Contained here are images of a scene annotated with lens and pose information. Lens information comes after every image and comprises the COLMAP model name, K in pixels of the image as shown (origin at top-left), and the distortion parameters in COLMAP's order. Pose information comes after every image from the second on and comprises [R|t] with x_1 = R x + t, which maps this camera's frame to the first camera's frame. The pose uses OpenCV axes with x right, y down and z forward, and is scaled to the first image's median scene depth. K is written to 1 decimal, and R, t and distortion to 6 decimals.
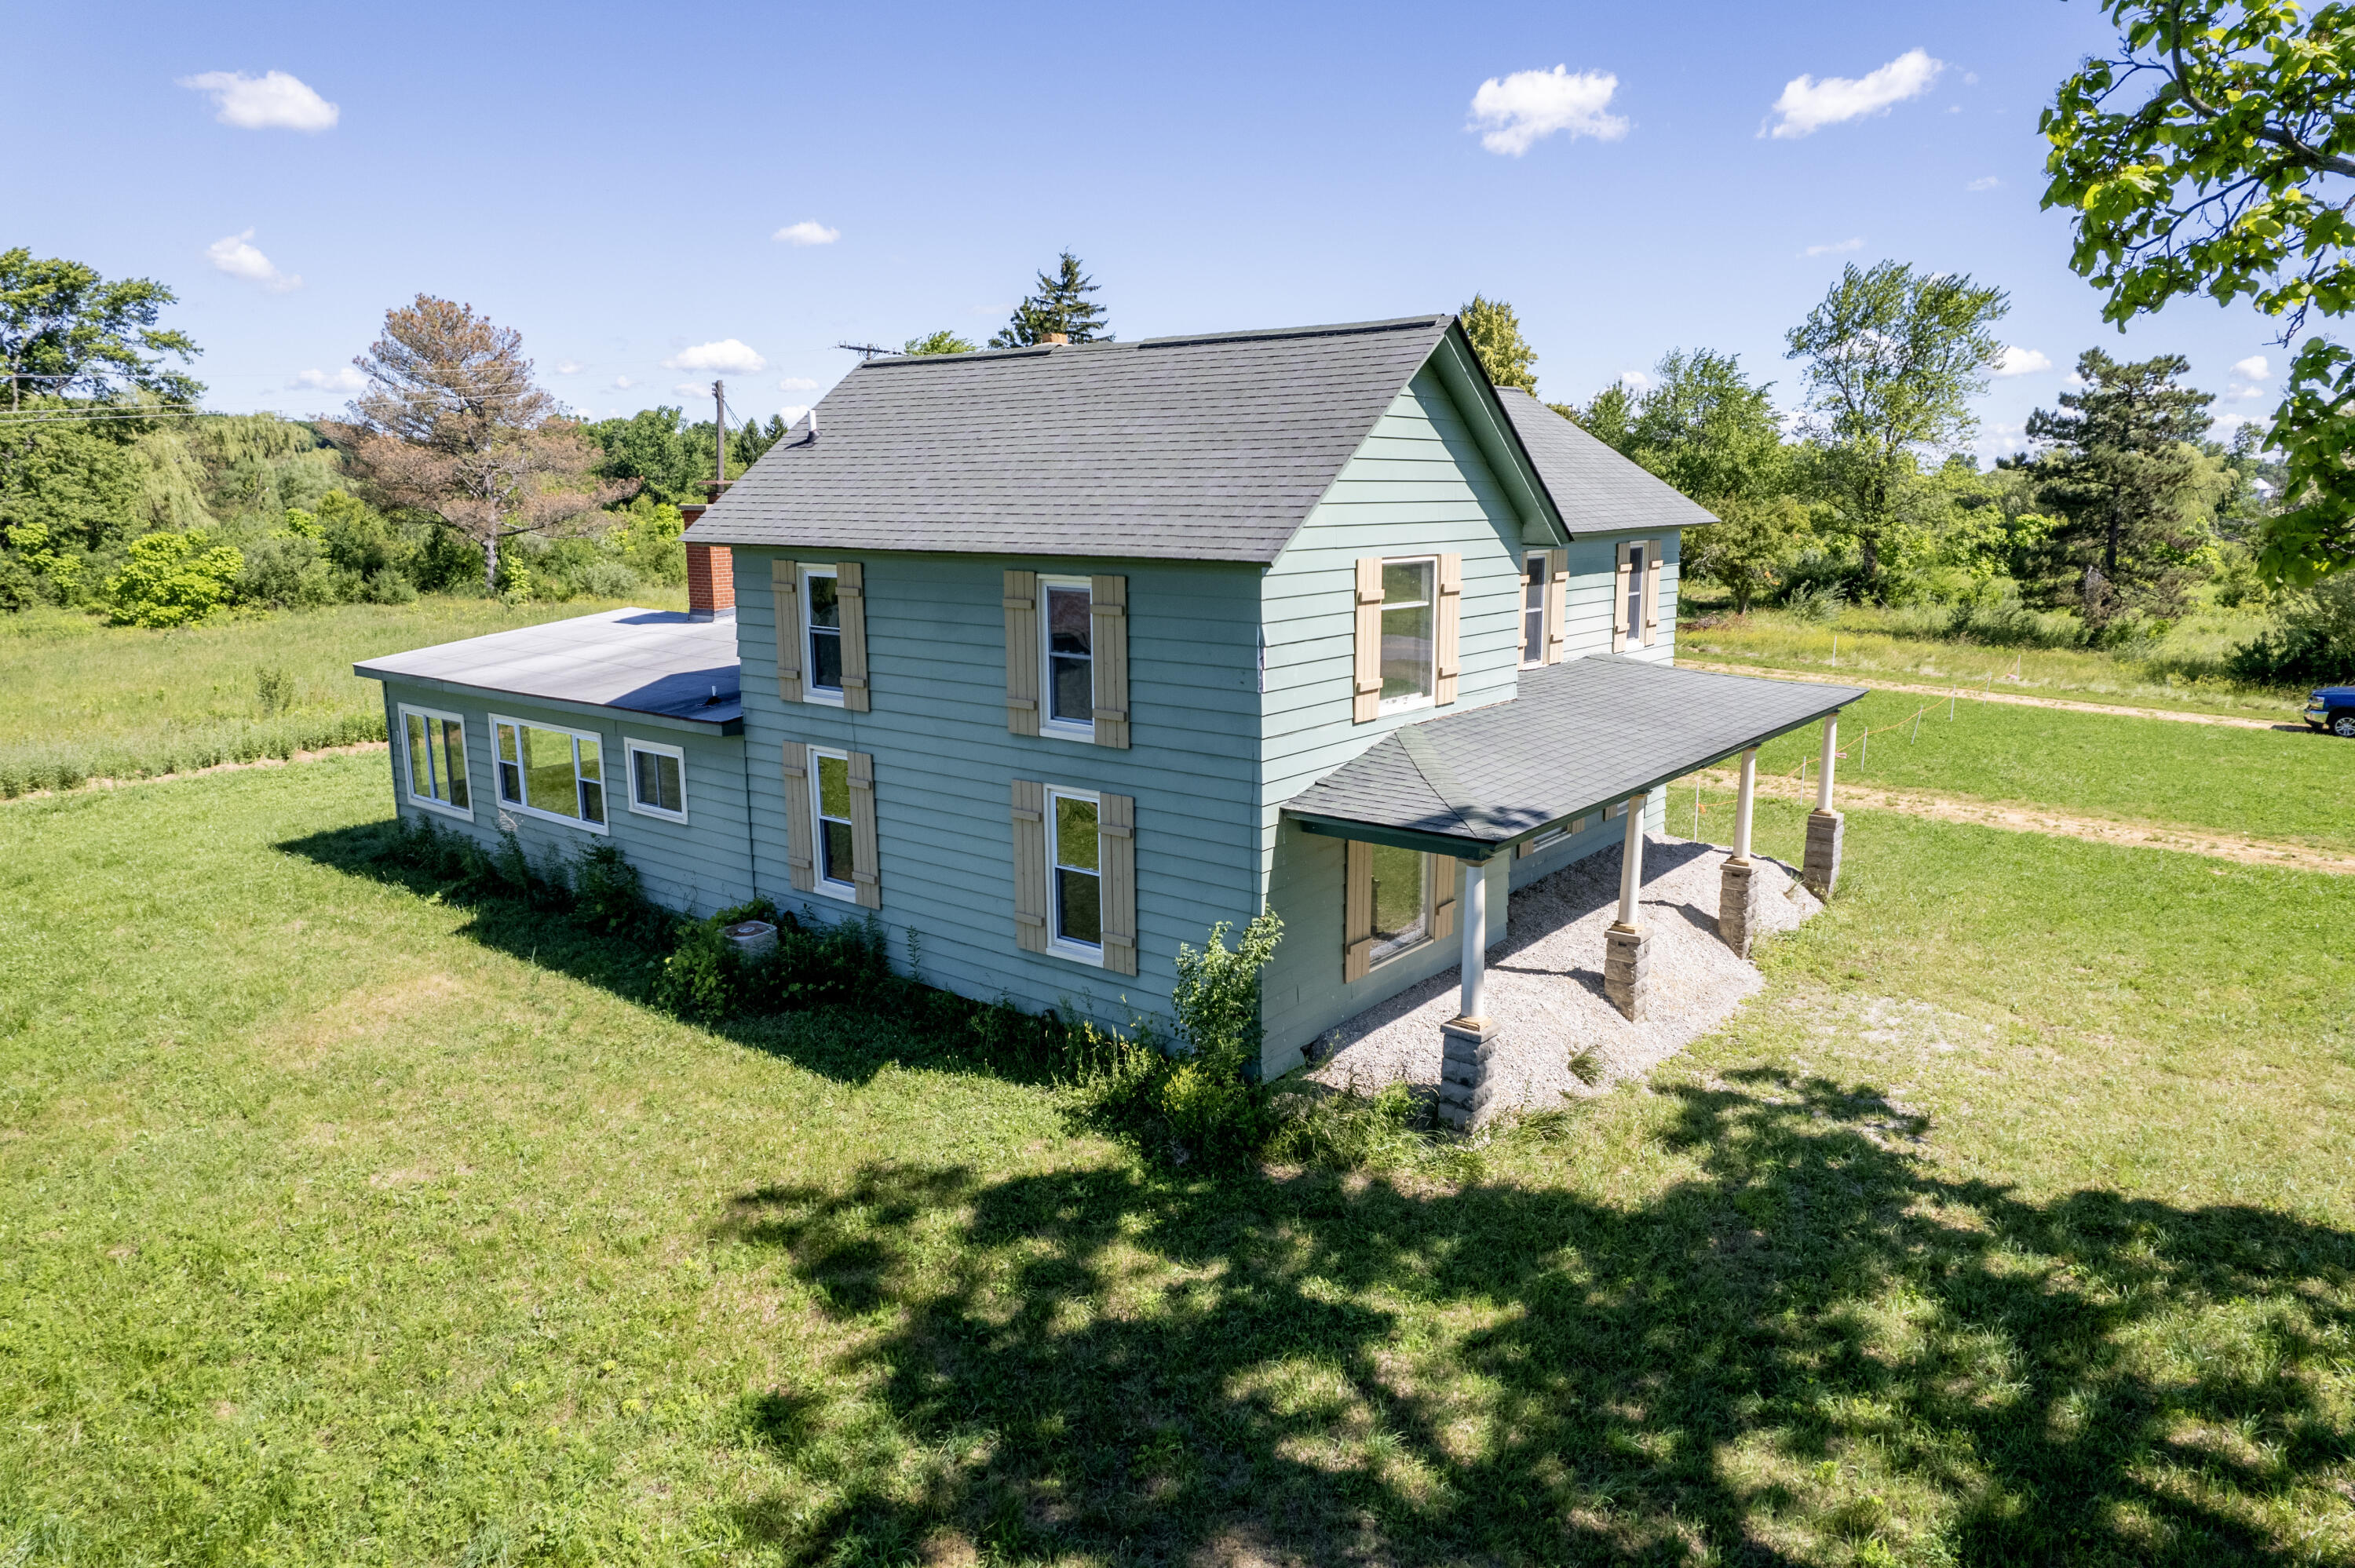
lens RADIAL K [[1532.8, 0, 1180.8], [0, 1532.8, 783.0], [0, 0, 1]] dist [-0.075745, 0.066036]
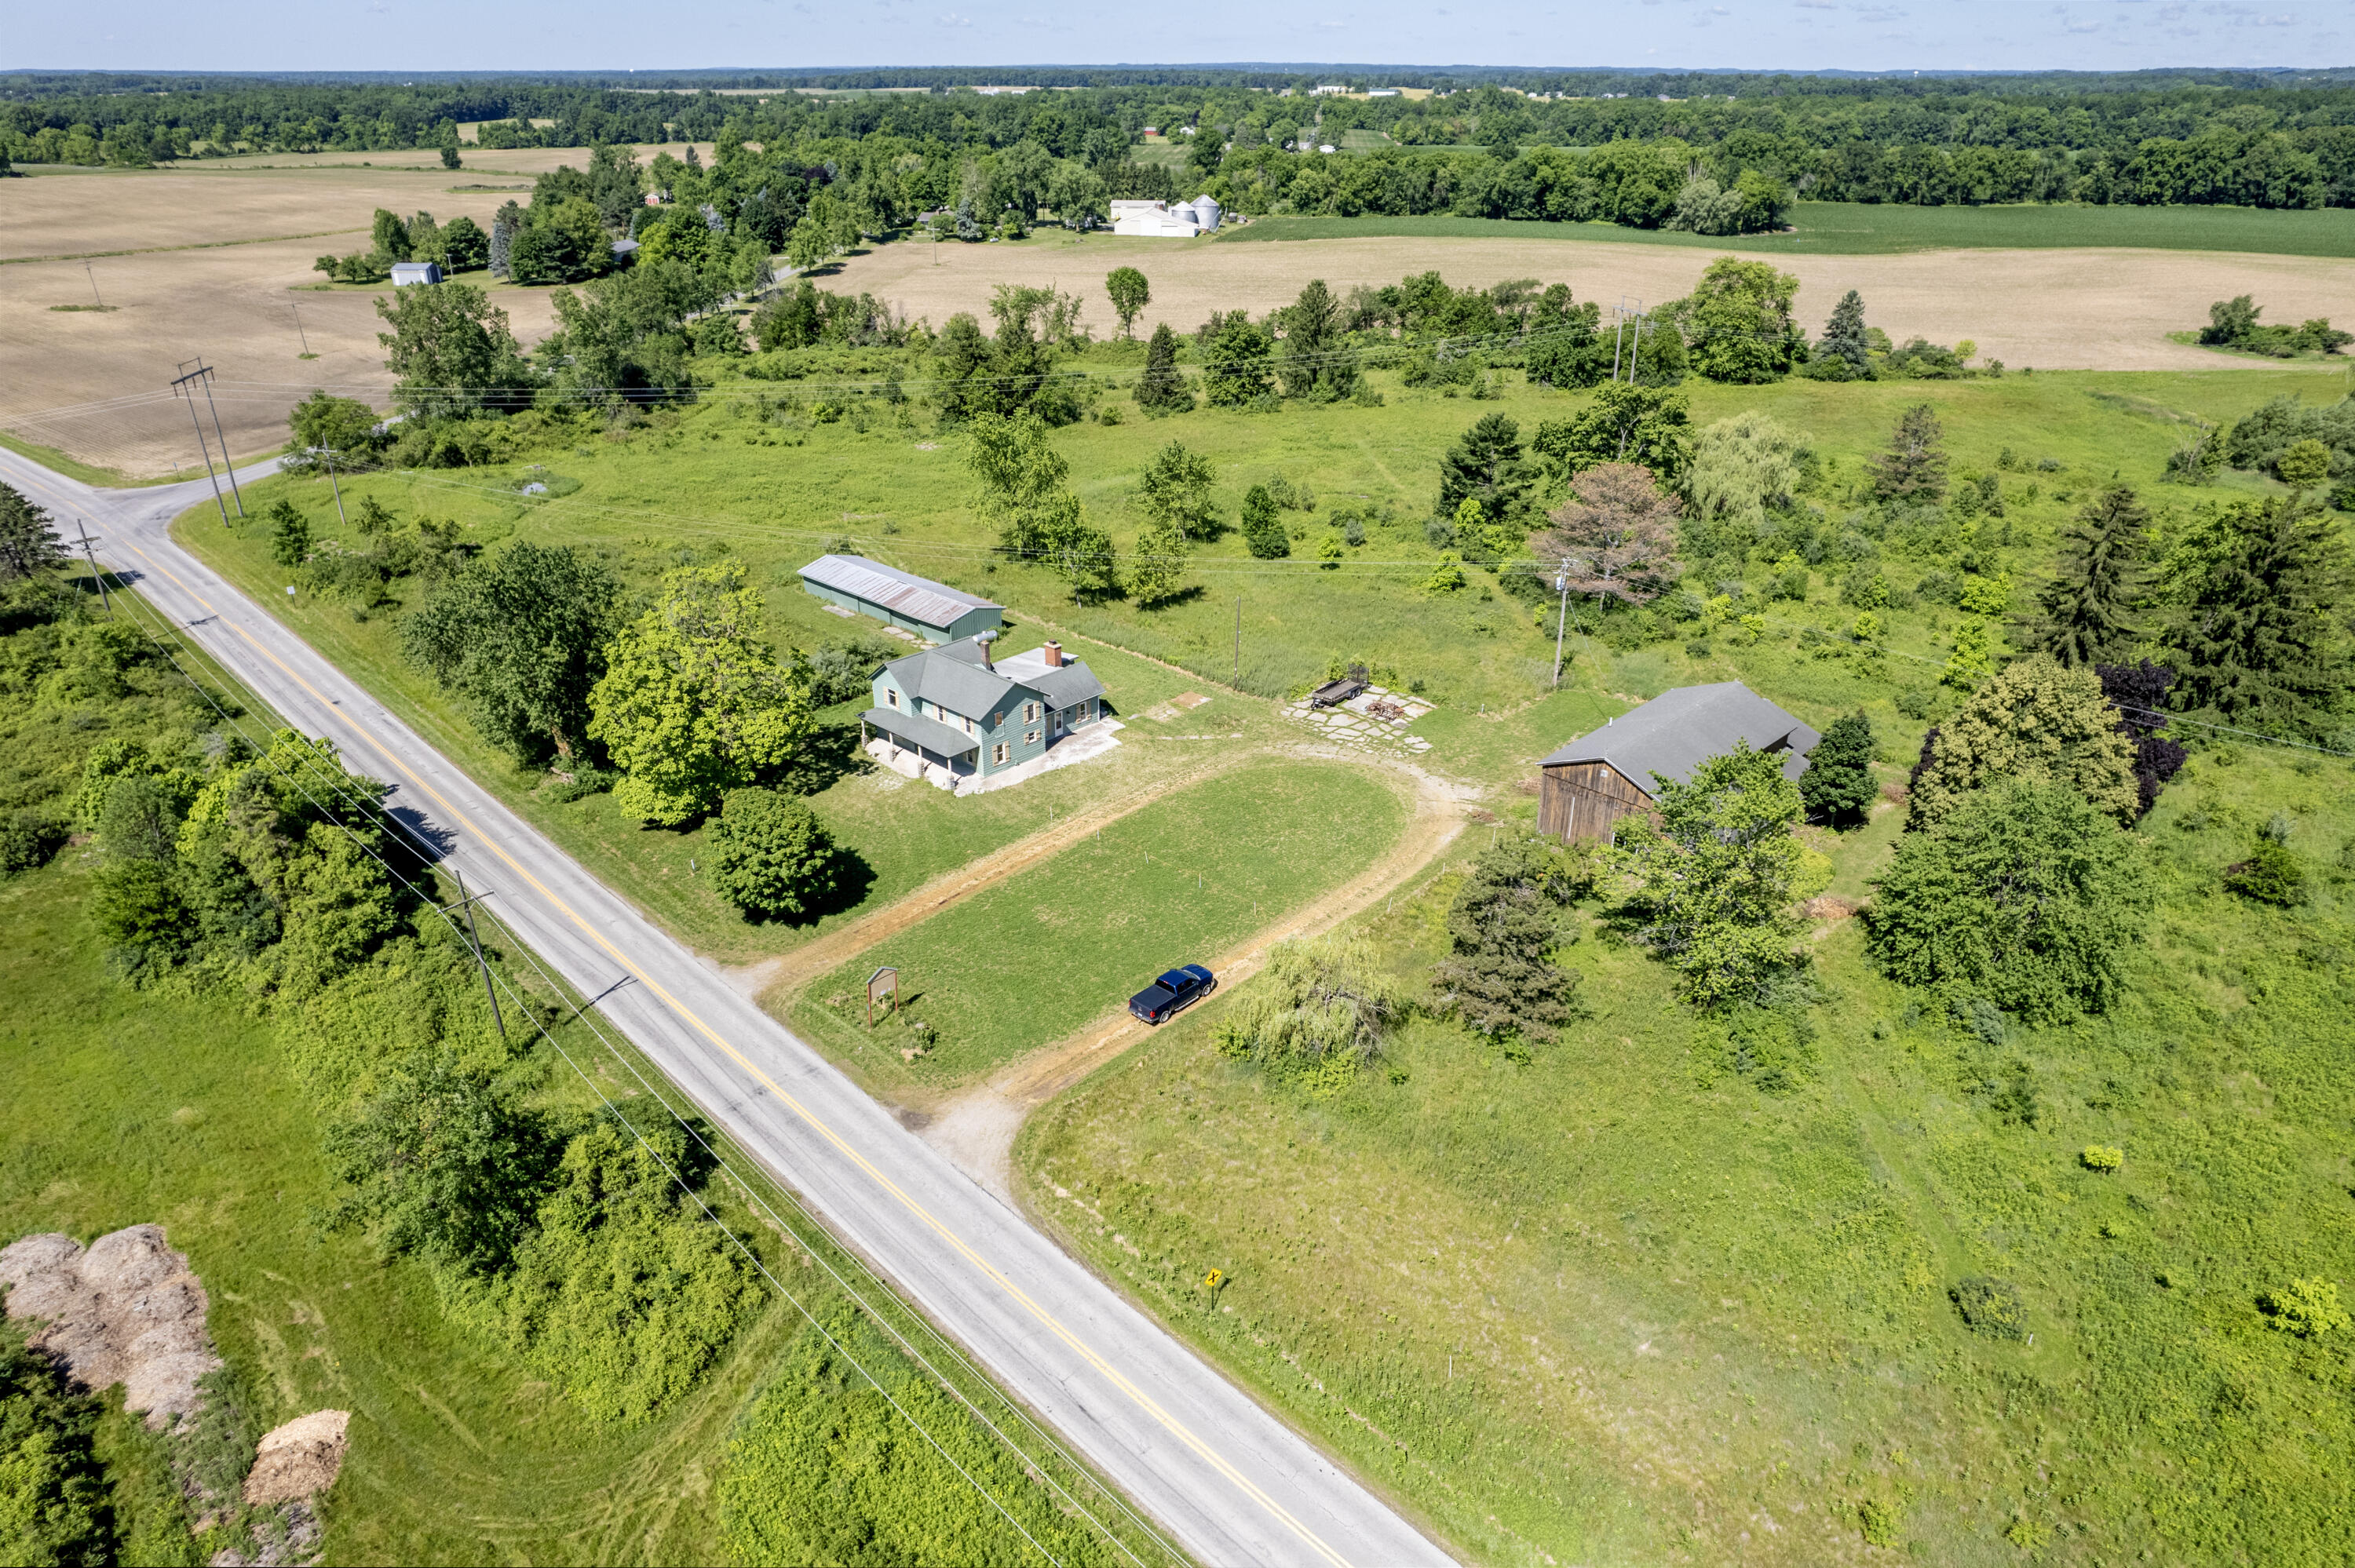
lens RADIAL K [[1532.8, 0, 1172.9], [0, 1532.8, 793.2], [0, 0, 1]] dist [-0.075745, 0.066036]
pose [[-0.103134, 0.434664, -0.894668, 8.126654], [-0.200871, 0.871831, 0.446724, -3.907760], [0.974174, 0.225785, -0.002604, 2.839368]]
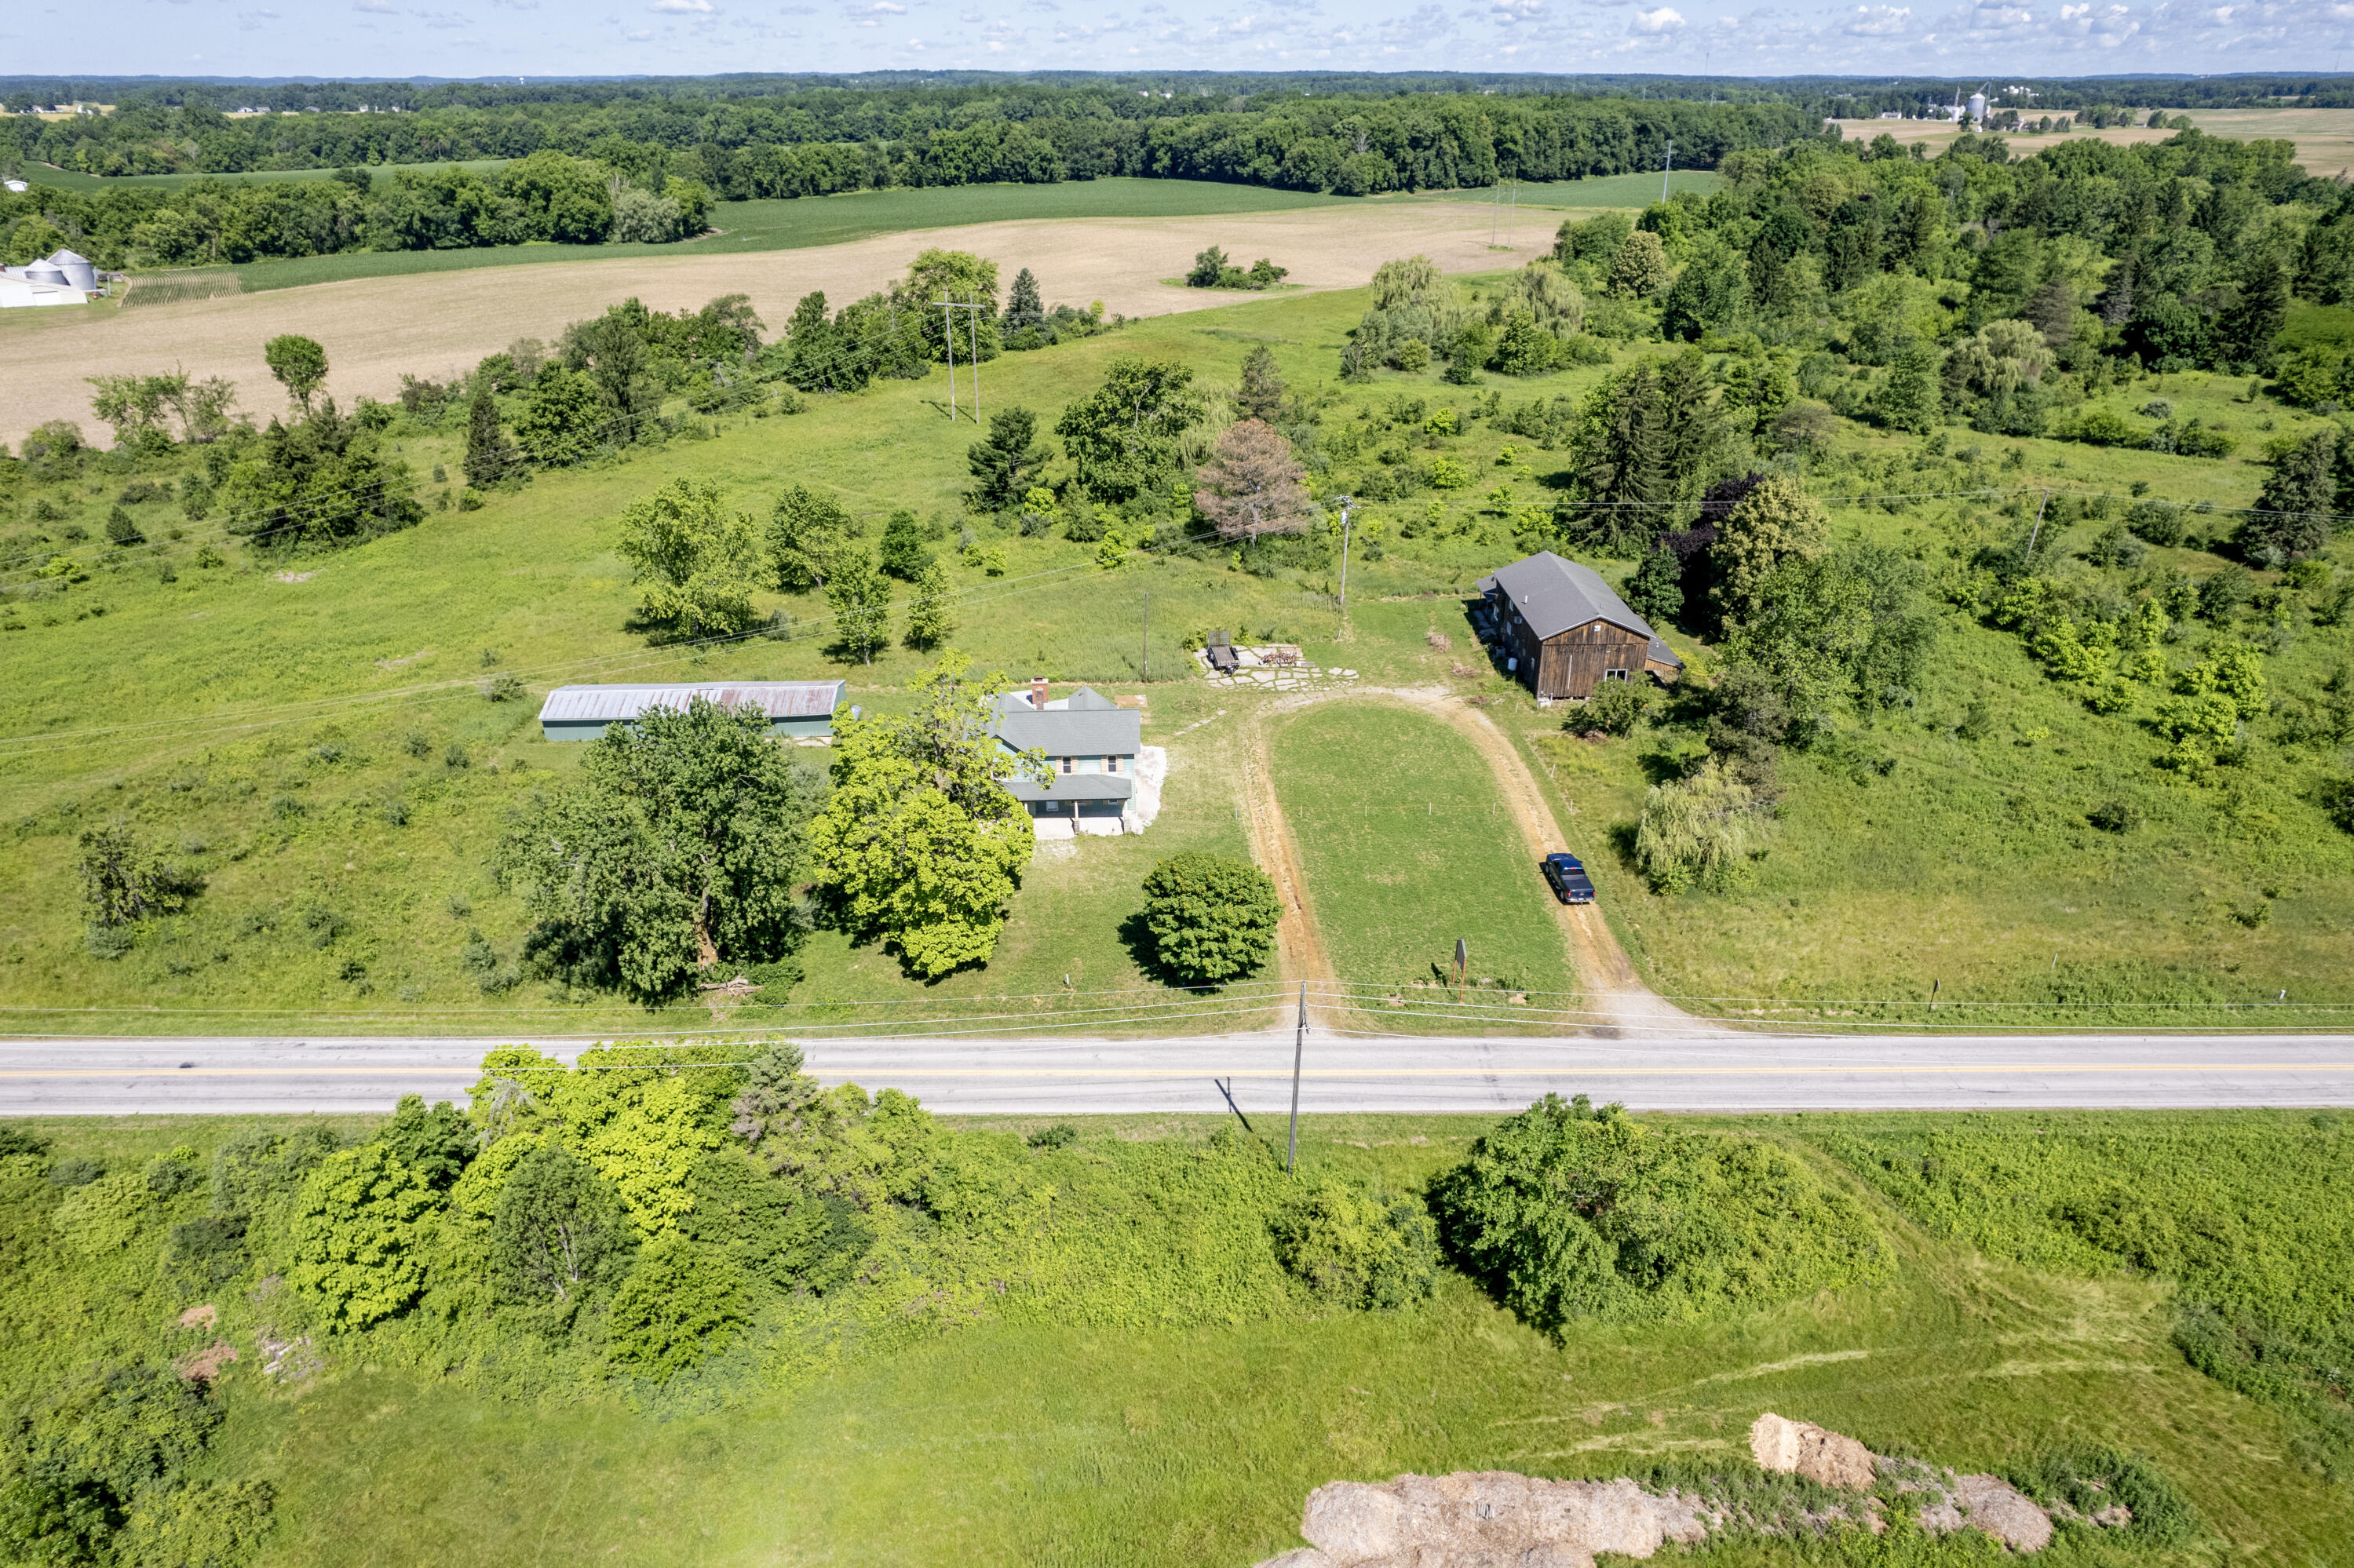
lens RADIAL K [[1532.2, 0, 1182.2], [0, 1532.2, 806.1], [0, 0, 1]] dist [-0.075745, 0.066036]
pose [[0.648334, 0.334605, -0.683888, 6.480476], [-0.152225, 0.937082, 0.314173, -2.667543], [0.745983, -0.099584, 0.658477, -3.593570]]
